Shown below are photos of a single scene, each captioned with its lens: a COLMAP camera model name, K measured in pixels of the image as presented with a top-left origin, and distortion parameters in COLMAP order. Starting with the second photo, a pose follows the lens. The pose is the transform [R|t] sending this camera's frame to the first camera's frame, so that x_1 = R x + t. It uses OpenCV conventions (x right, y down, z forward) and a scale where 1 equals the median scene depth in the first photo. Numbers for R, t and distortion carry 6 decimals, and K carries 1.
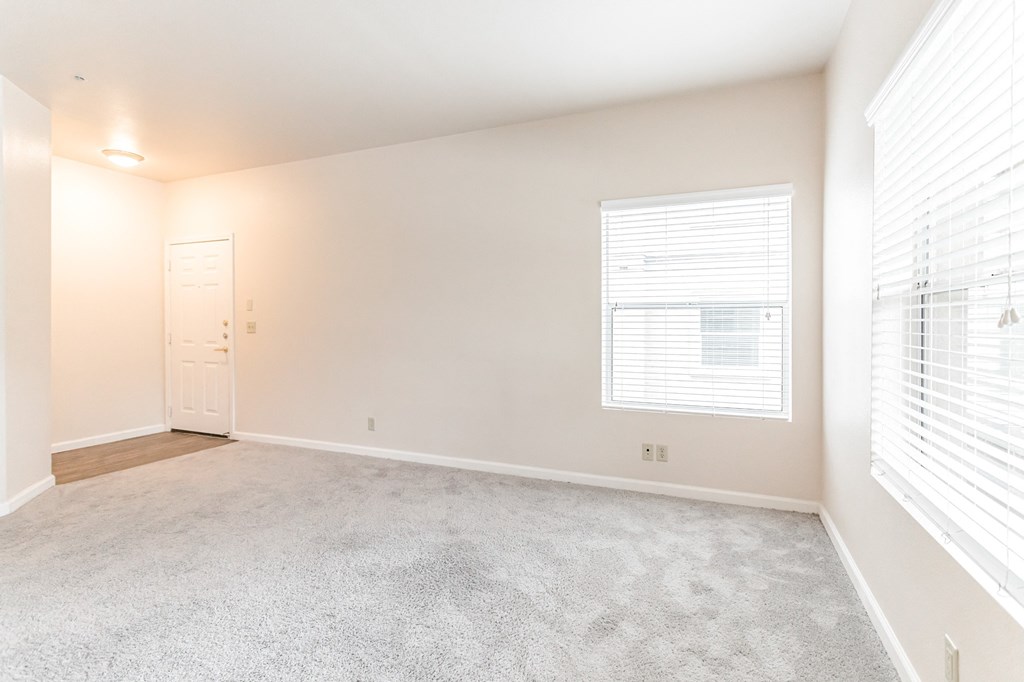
lens RADIAL K [[481.6, 0, 511.6], [0, 481.6, 332.4], [0, 0, 1]] dist [0.002848, -0.000114]
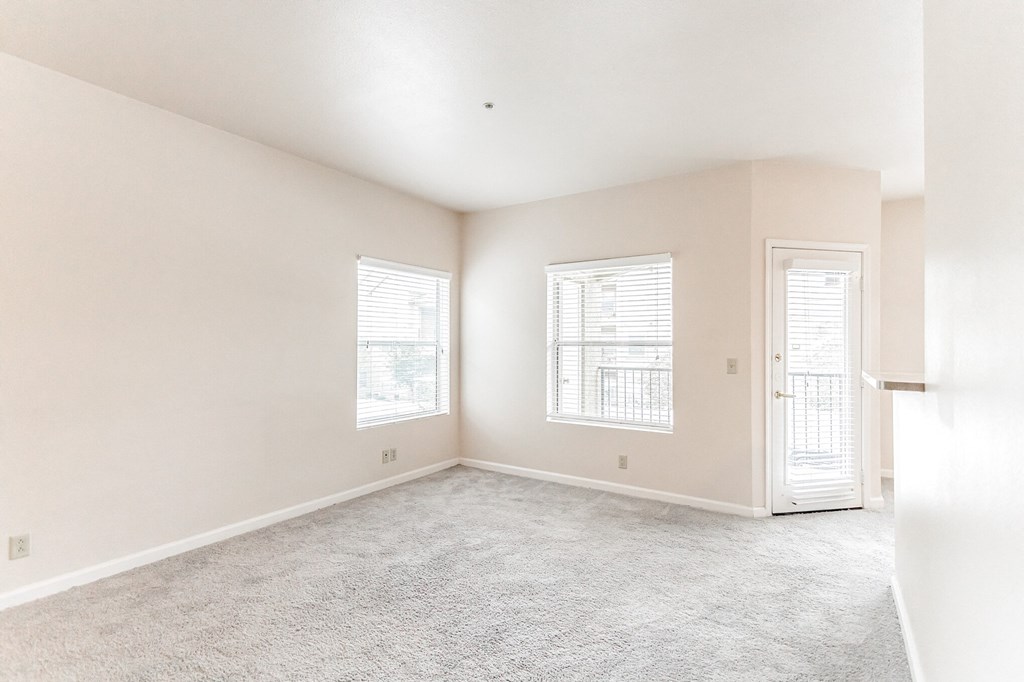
lens RADIAL K [[481.6, 0, 514.9], [0, 481.6, 343.2], [0, 0, 1]] dist [0.002848, -0.000114]
pose [[0.187962, 0.009145, 0.982134, -0.779367], [0.016367, 0.999789, -0.012442, -0.028686], [-0.982040, 0.018413, 0.187772, 0.345063]]
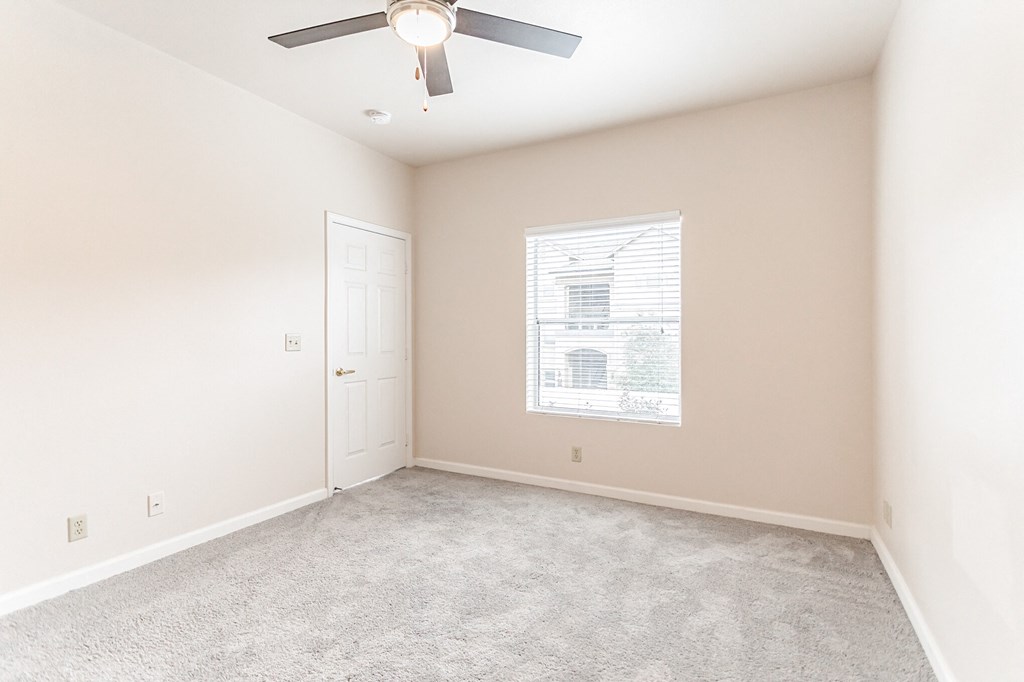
lens RADIAL K [[481.6, 0, 515.4], [0, 481.6, 340.5], [0, 0, 1]] dist [0.002848, -0.000114]
pose [[0.994704, 0.003317, -0.102723, 0.239553], [-0.004501, 0.999926, -0.011296, 0.002350], [0.102678, 0.011699, 0.994646, -0.101250]]
